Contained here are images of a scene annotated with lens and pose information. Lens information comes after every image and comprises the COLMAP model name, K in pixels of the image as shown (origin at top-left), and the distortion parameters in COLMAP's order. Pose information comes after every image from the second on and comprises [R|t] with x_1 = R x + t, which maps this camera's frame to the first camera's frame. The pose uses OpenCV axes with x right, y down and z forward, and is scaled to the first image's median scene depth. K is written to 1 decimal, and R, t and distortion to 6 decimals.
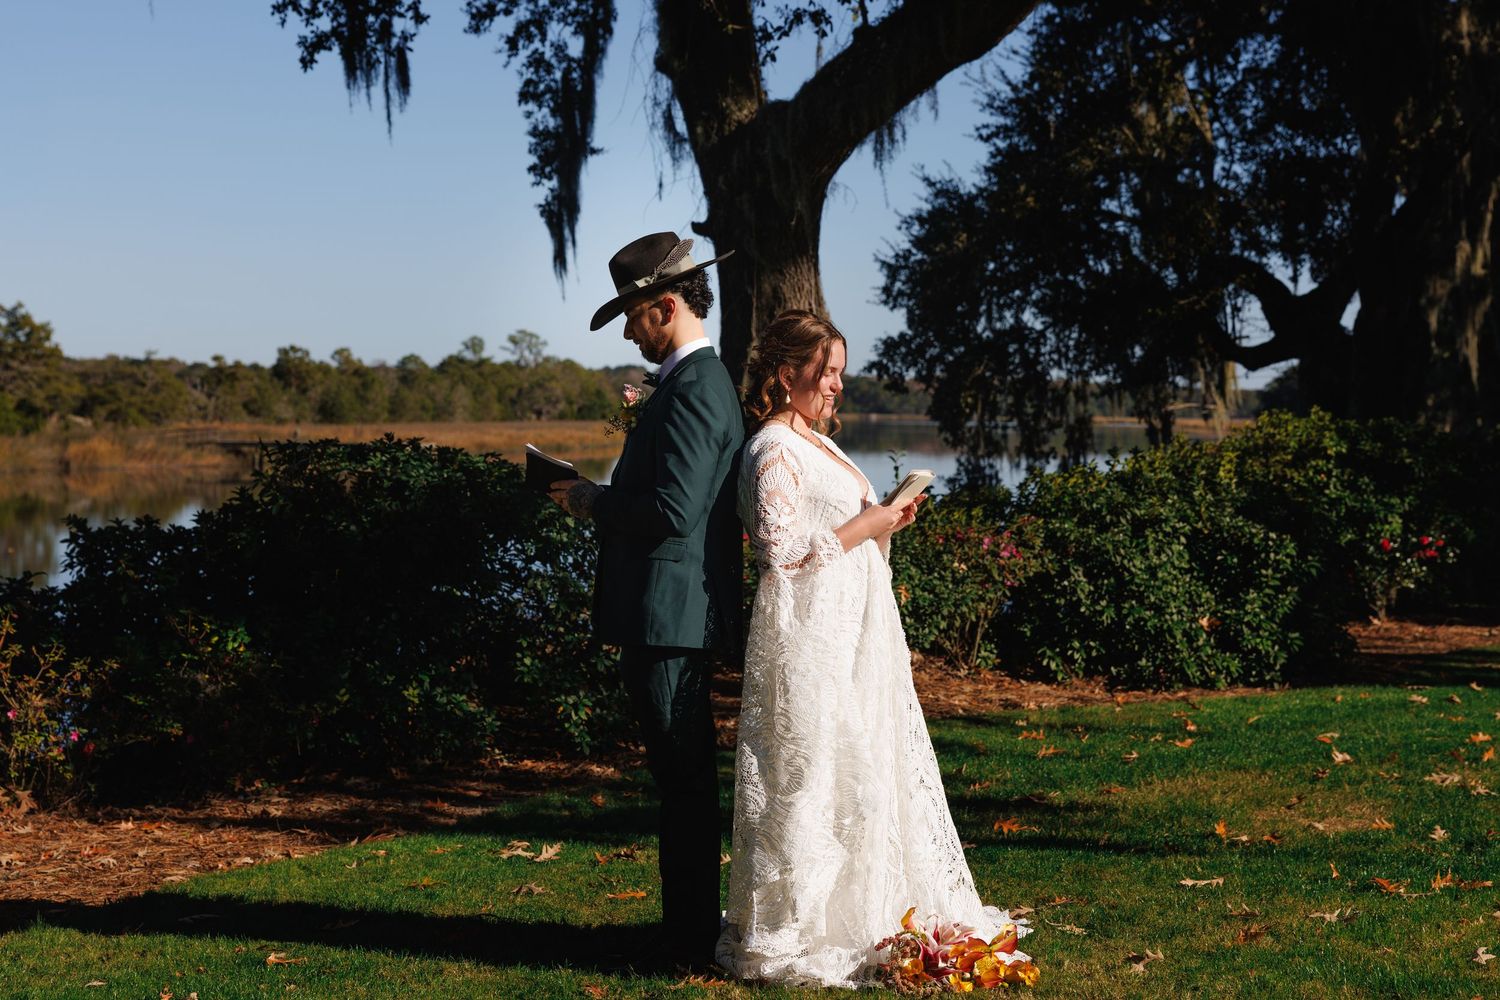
lens RADIAL K [[2284.0, 0, 750.0], [0, 2284.0, 503.1], [0, 0, 1]] dist [-0.025509, 0.000000]
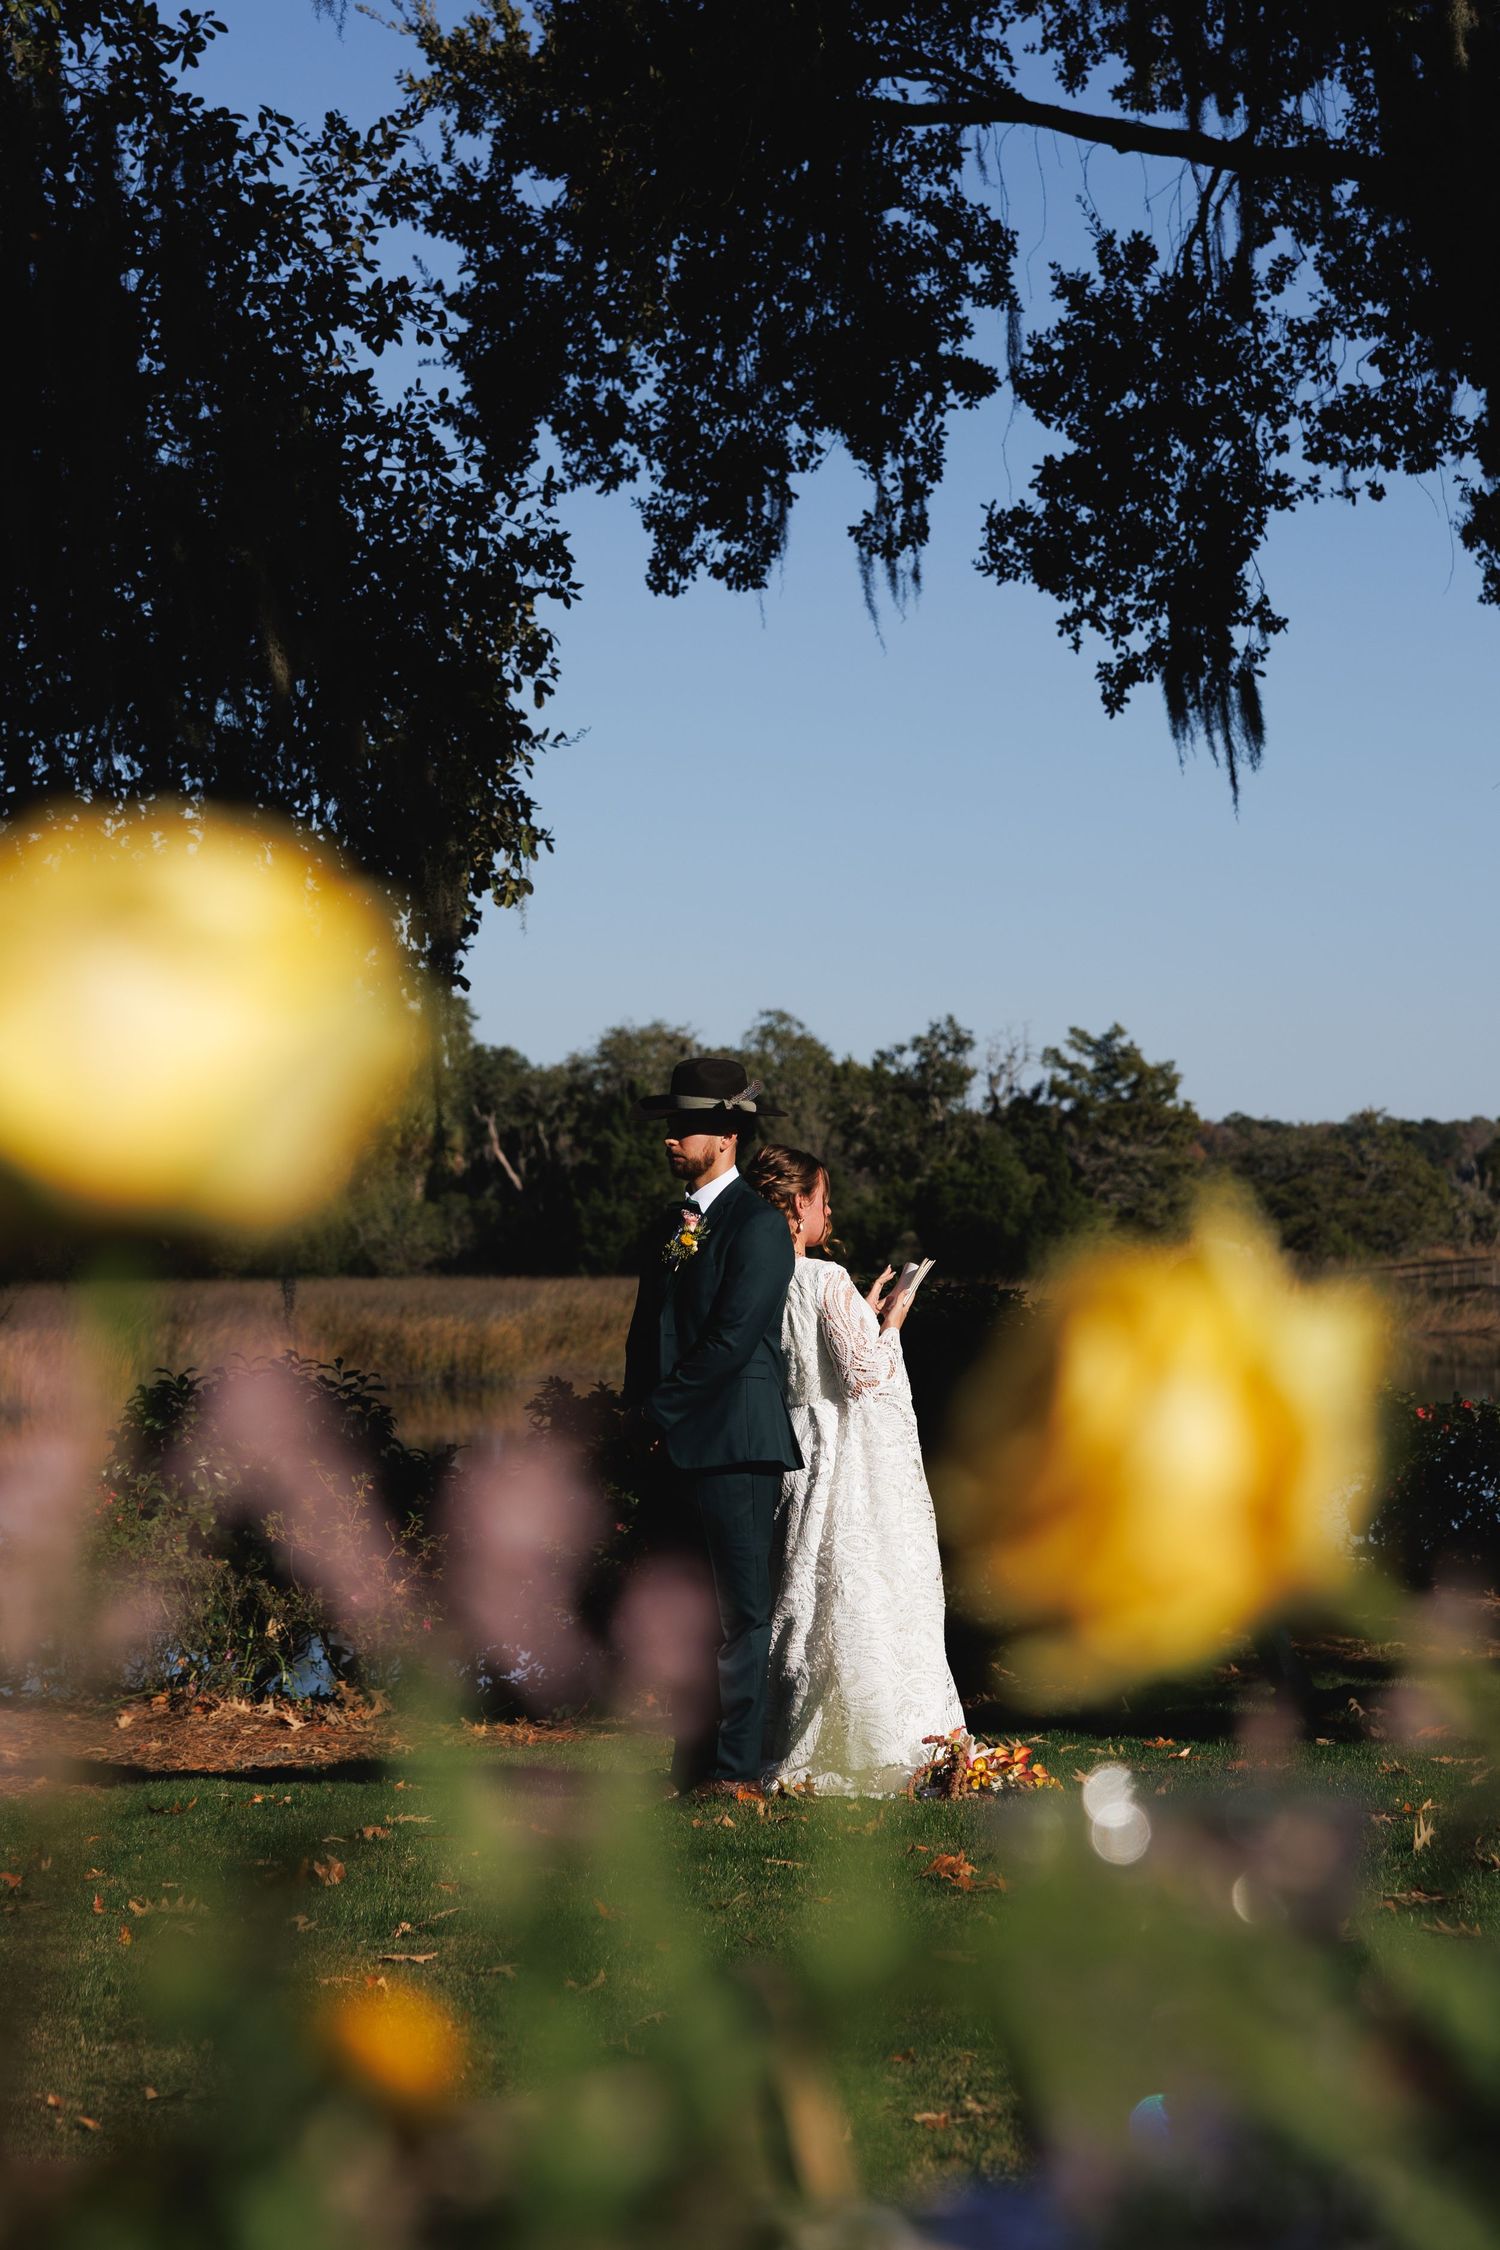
lens RADIAL K [[4567.9, 0, 750.3], [0, 4567.9, 1122.5], [0, 0, 1]] dist [0.236725, 0.000000]
pose [[0.923255, -0.029736, -0.383034, 0.209334], [0.006041, 0.998000, -0.062919, 0.009105], [0.384140, 0.055776, 0.921589, -0.245007]]
